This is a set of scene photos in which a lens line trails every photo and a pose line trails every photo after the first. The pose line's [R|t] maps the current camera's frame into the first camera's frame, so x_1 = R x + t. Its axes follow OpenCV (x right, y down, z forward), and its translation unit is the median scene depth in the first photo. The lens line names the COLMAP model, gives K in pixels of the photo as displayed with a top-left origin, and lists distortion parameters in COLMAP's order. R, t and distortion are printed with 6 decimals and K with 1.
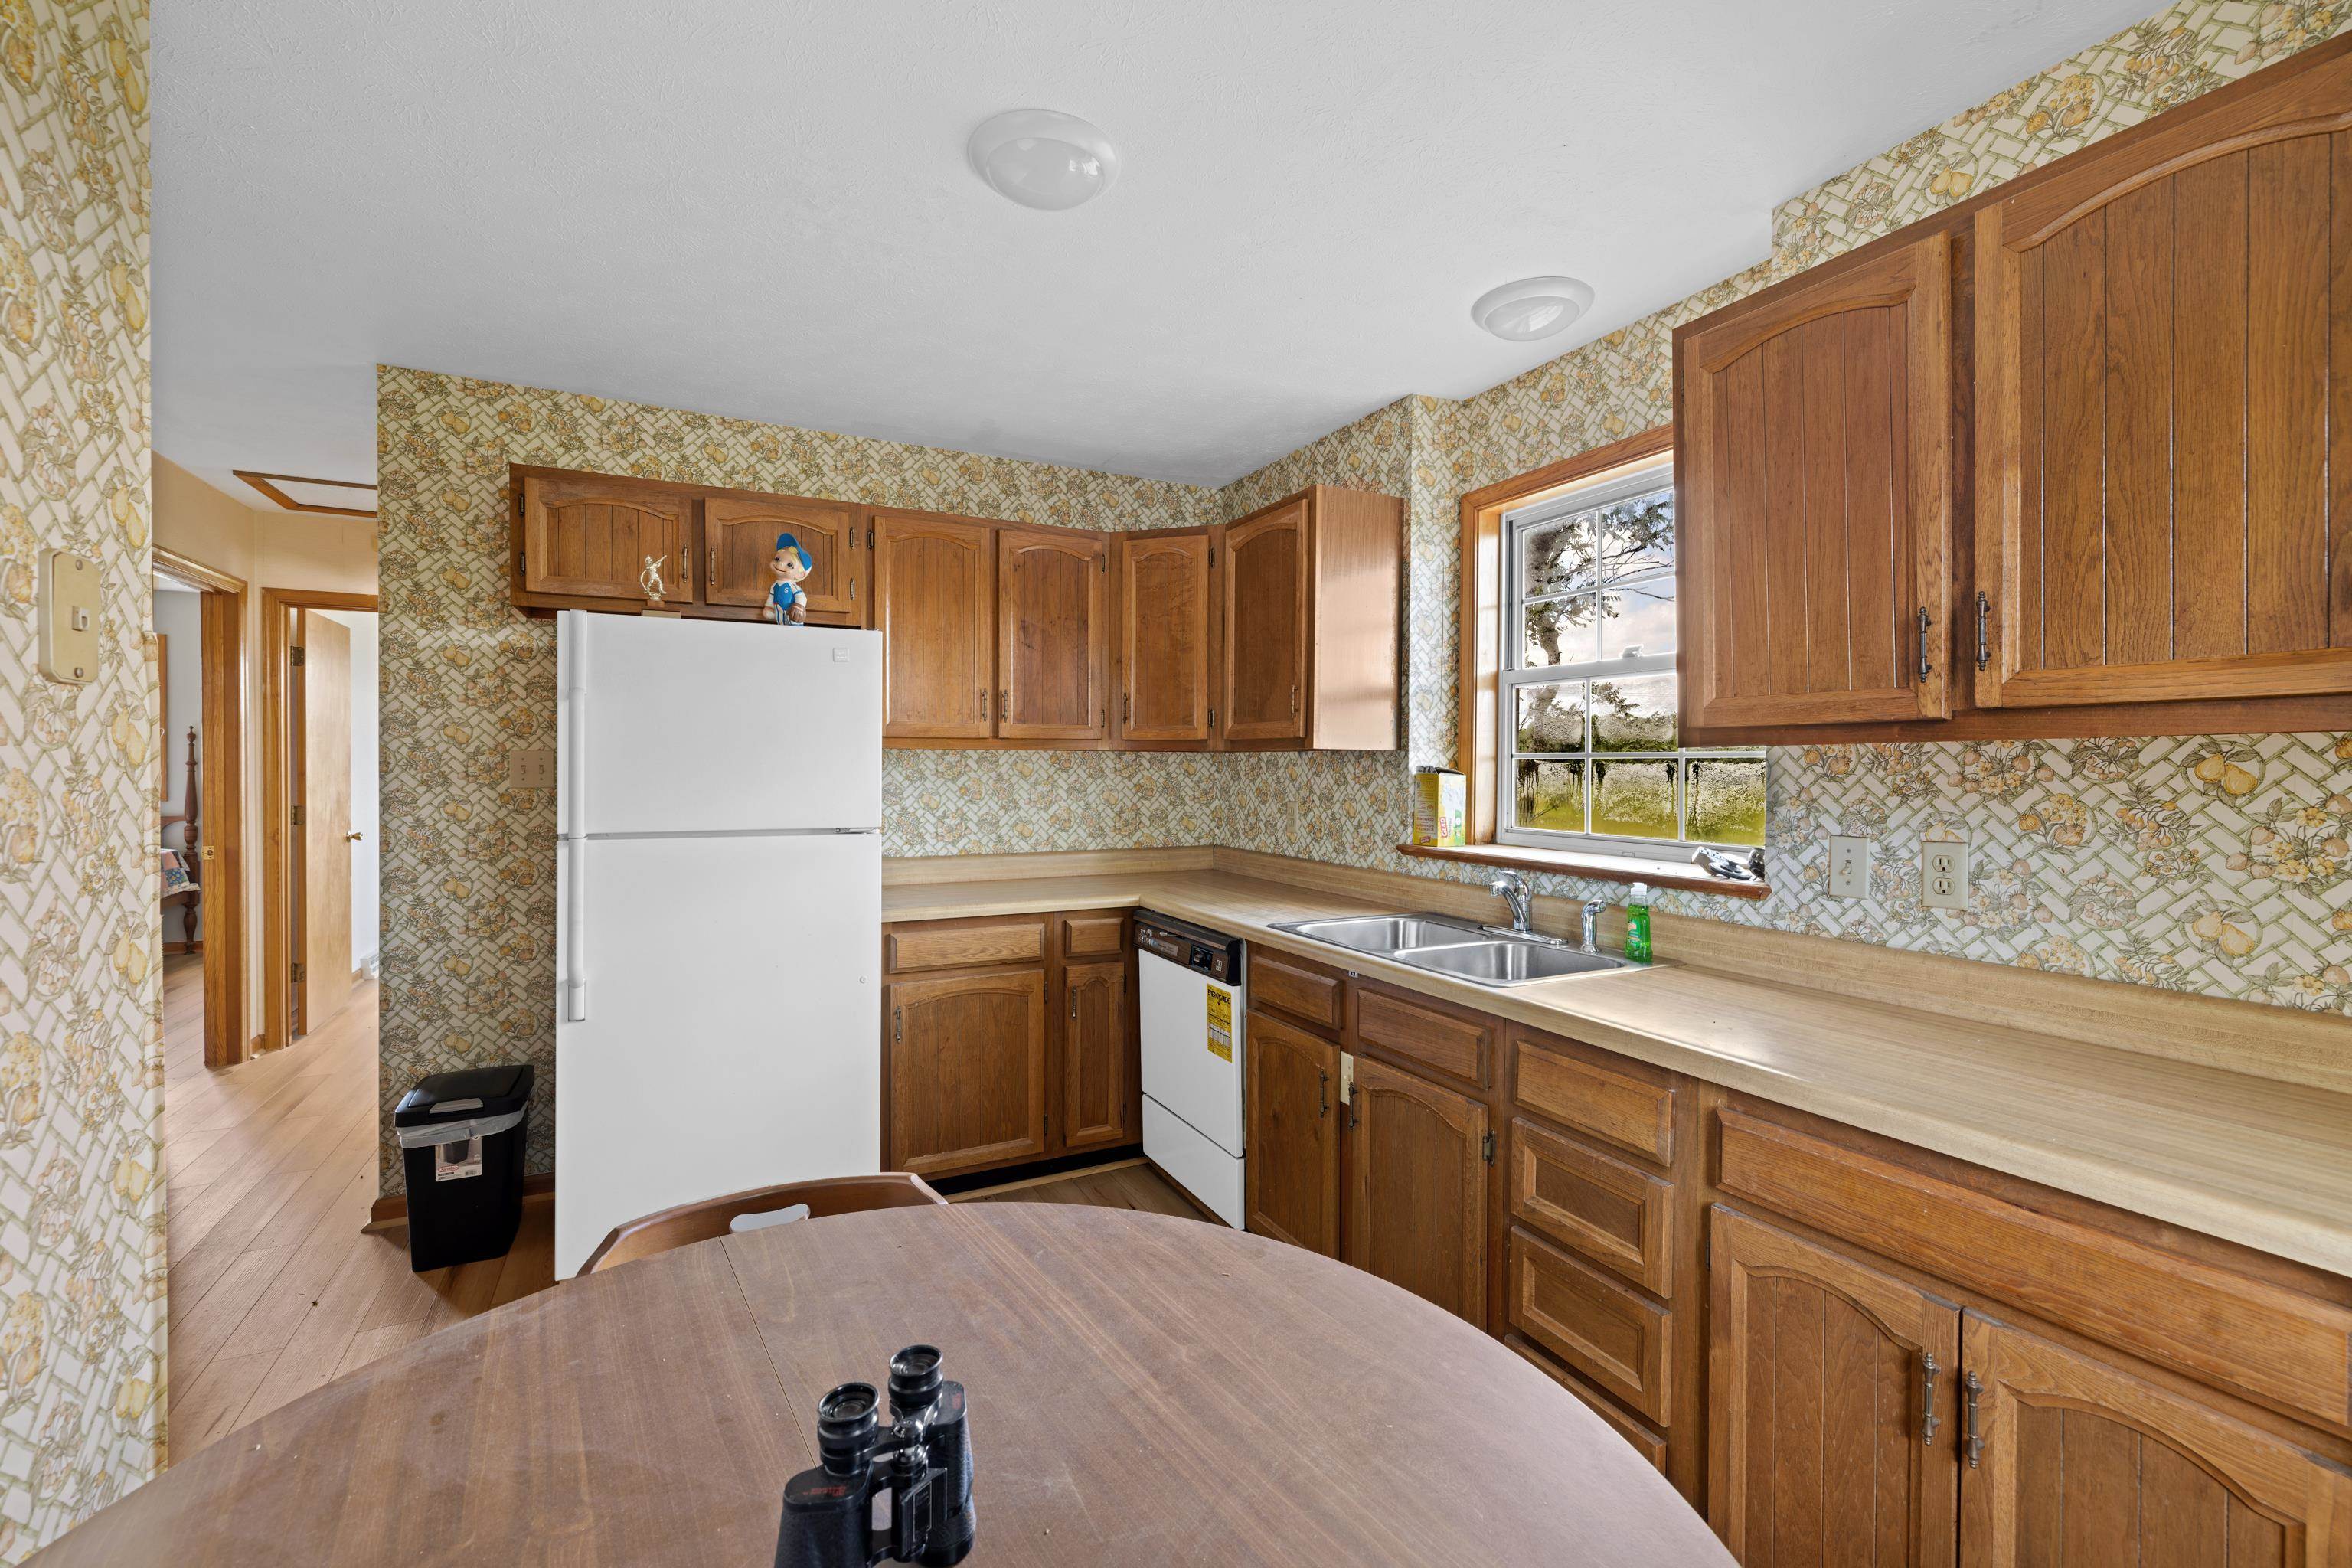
lens RADIAL K [[991.4, 0, 1173.4], [0, 991.4, 776.7], [0, 0, 1]] dist [-0.001106, -0.000302]
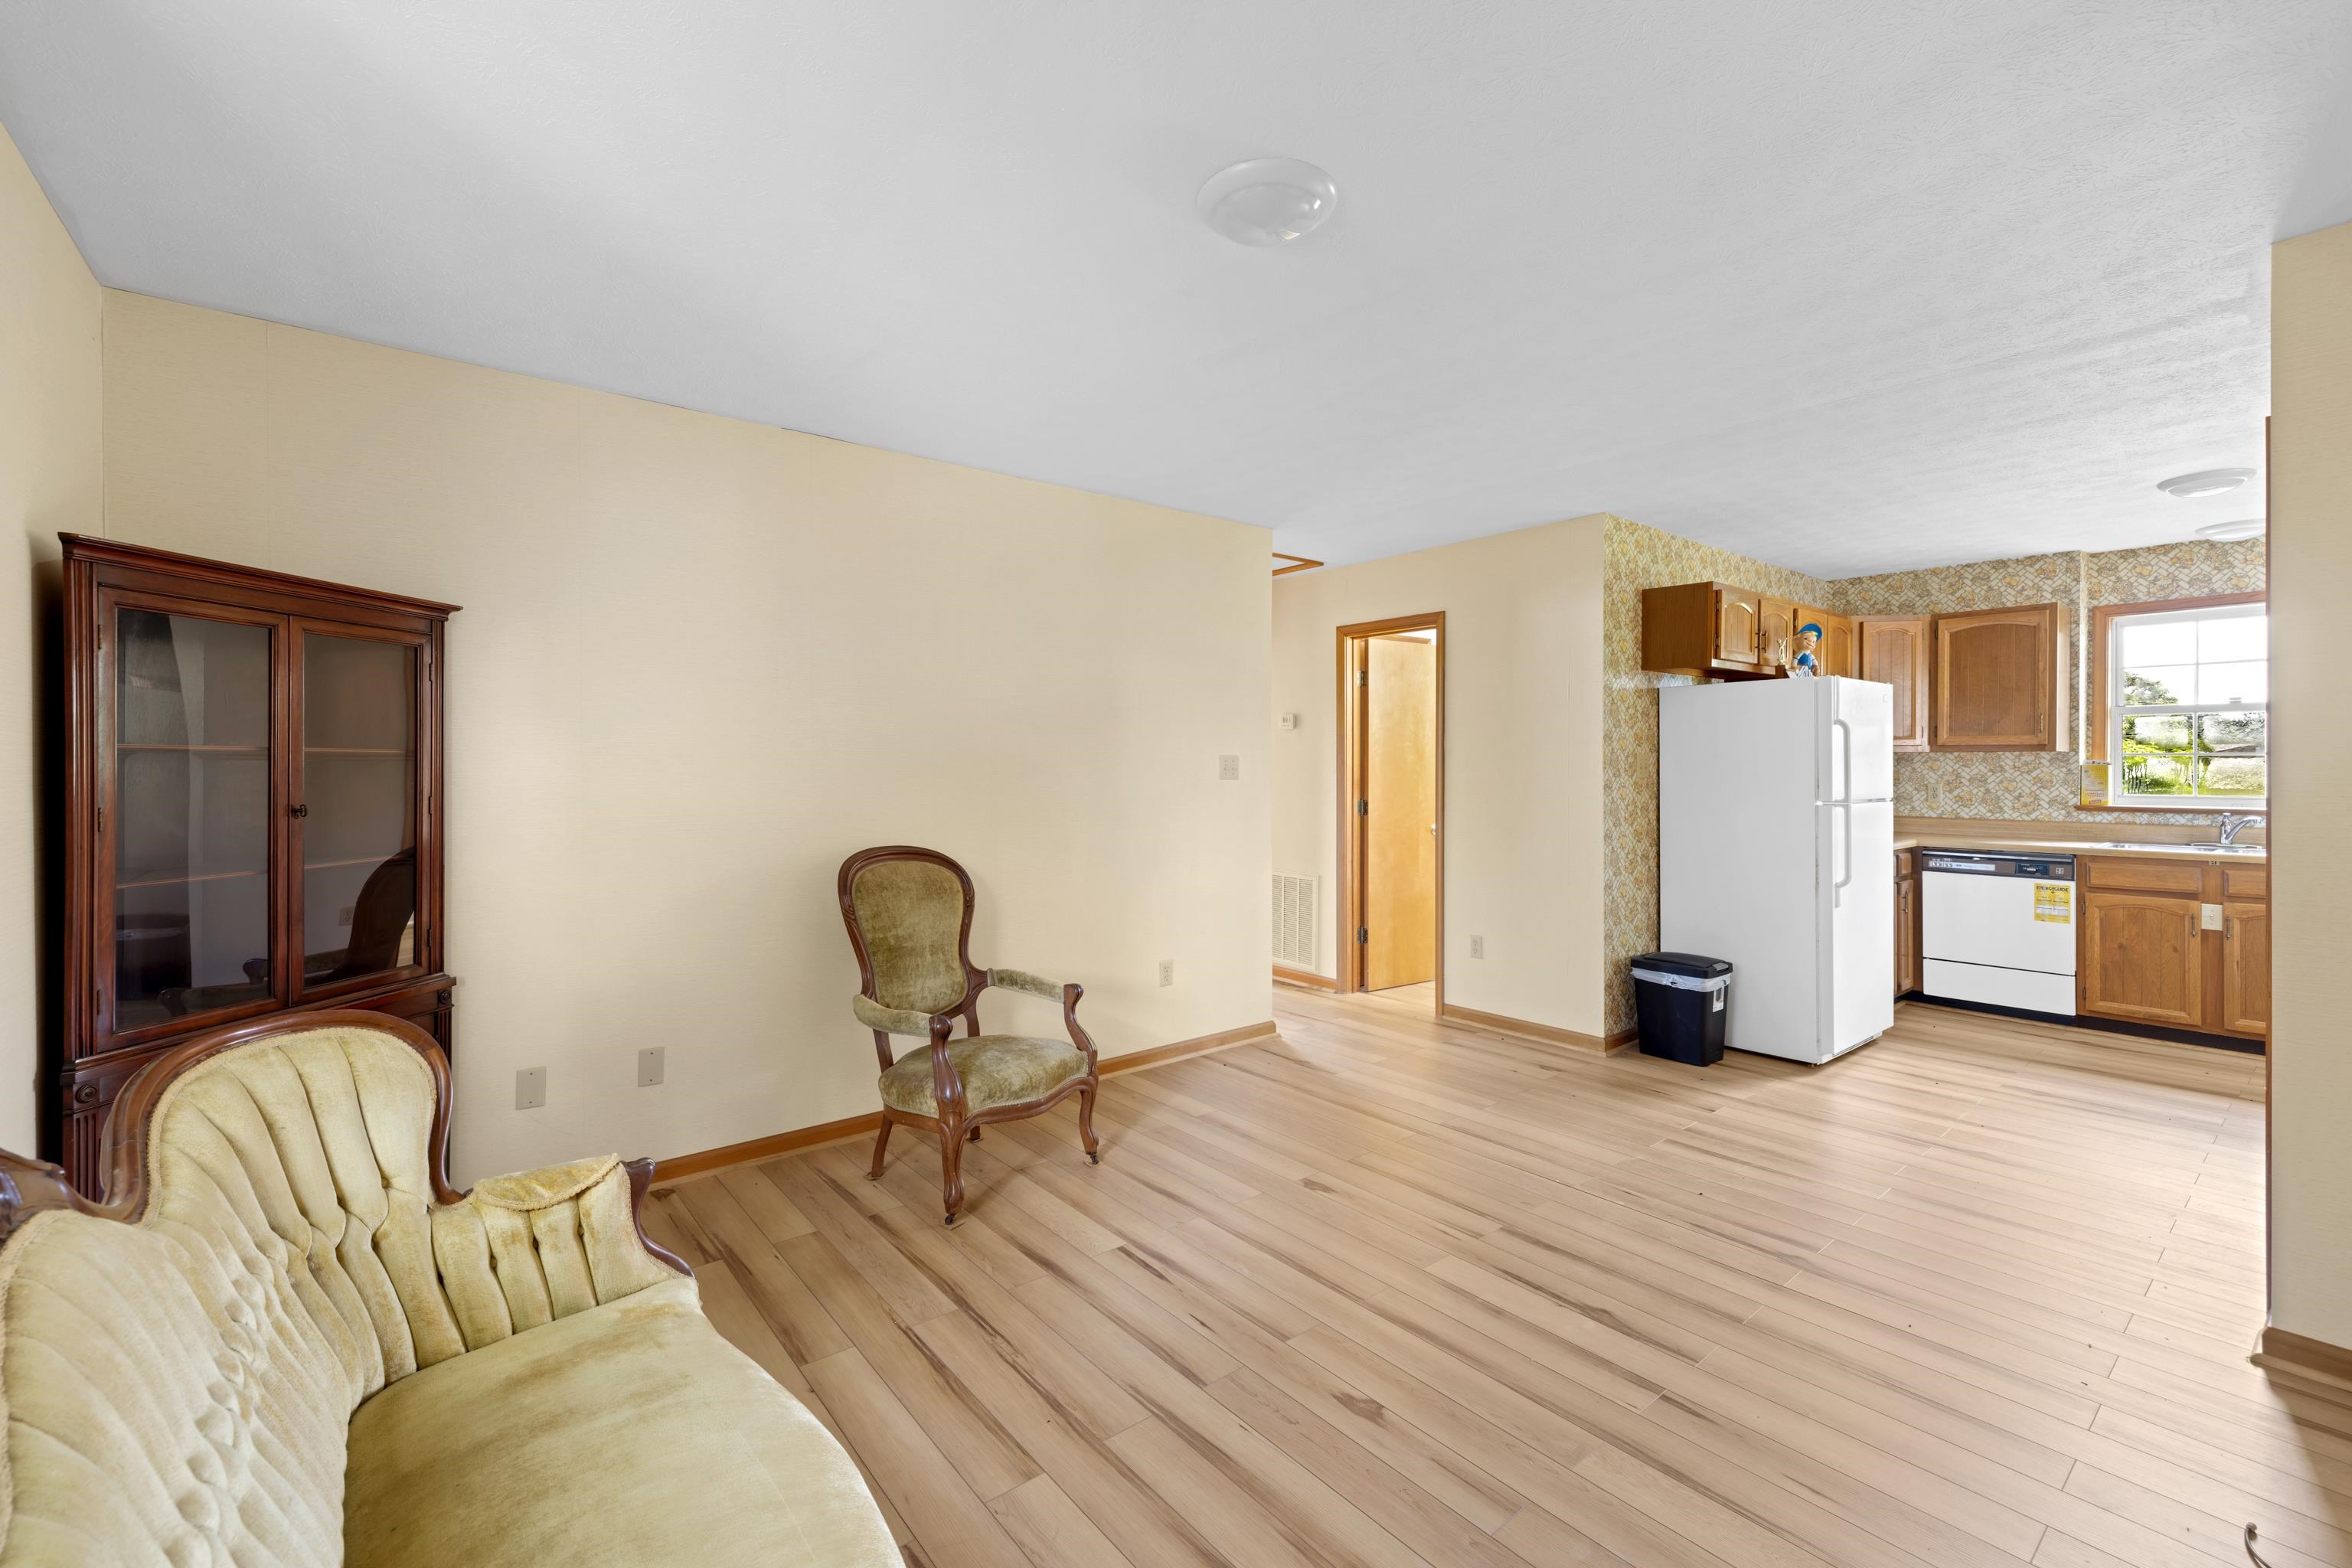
lens RADIAL K [[991.4, 0, 1173.3], [0, 991.4, 768.2], [0, 0, 1]] dist [-0.001106, -0.000302]
pose [[0.977187, -0.008061, 0.212225, -2.040078], [0.009838, 0.999925, -0.007319, 0.000286], [-0.212150, 0.009240, 0.977193, -0.454863]]
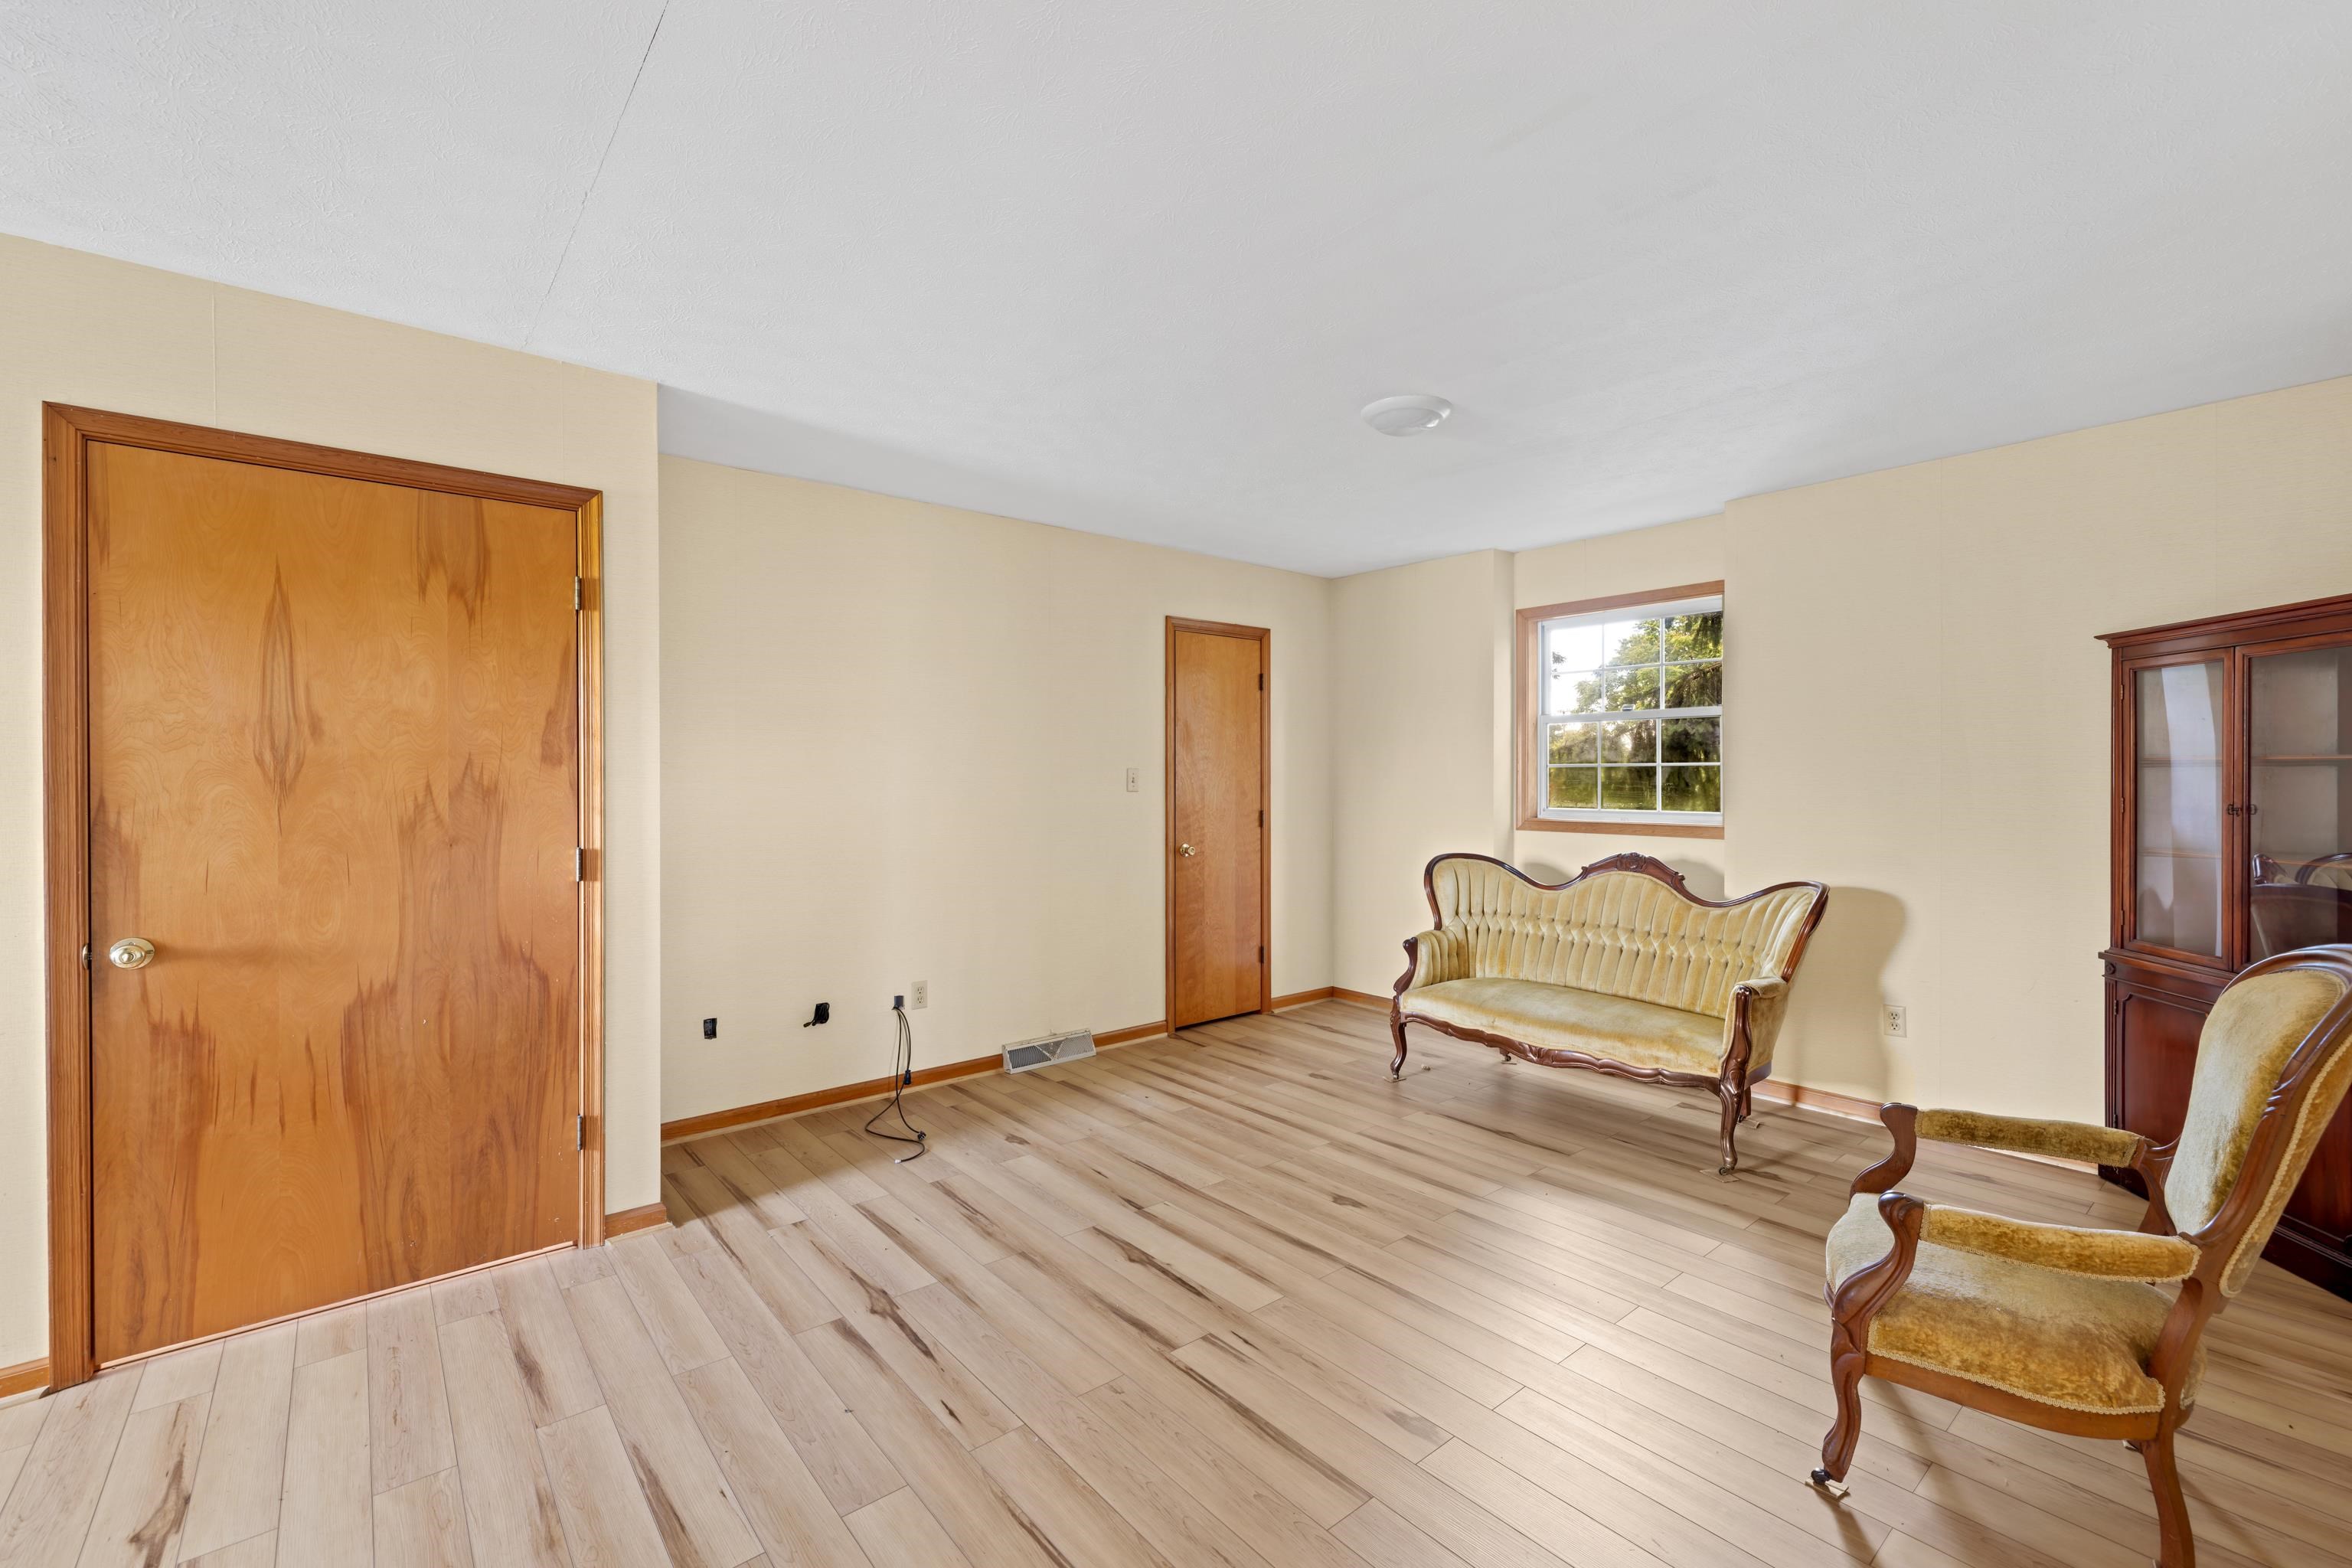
lens RADIAL K [[991.4, 0, 1177.4], [0, 991.4, 780.7], [0, 0, 1]] dist [-0.001106, -0.000302]
pose [[-0.972954, -0.003300, -0.230975, -1.233709], [-0.008108, 0.999770, 0.019874, -0.022604], [0.230856, 0.021209, -0.972757, 1.441379]]
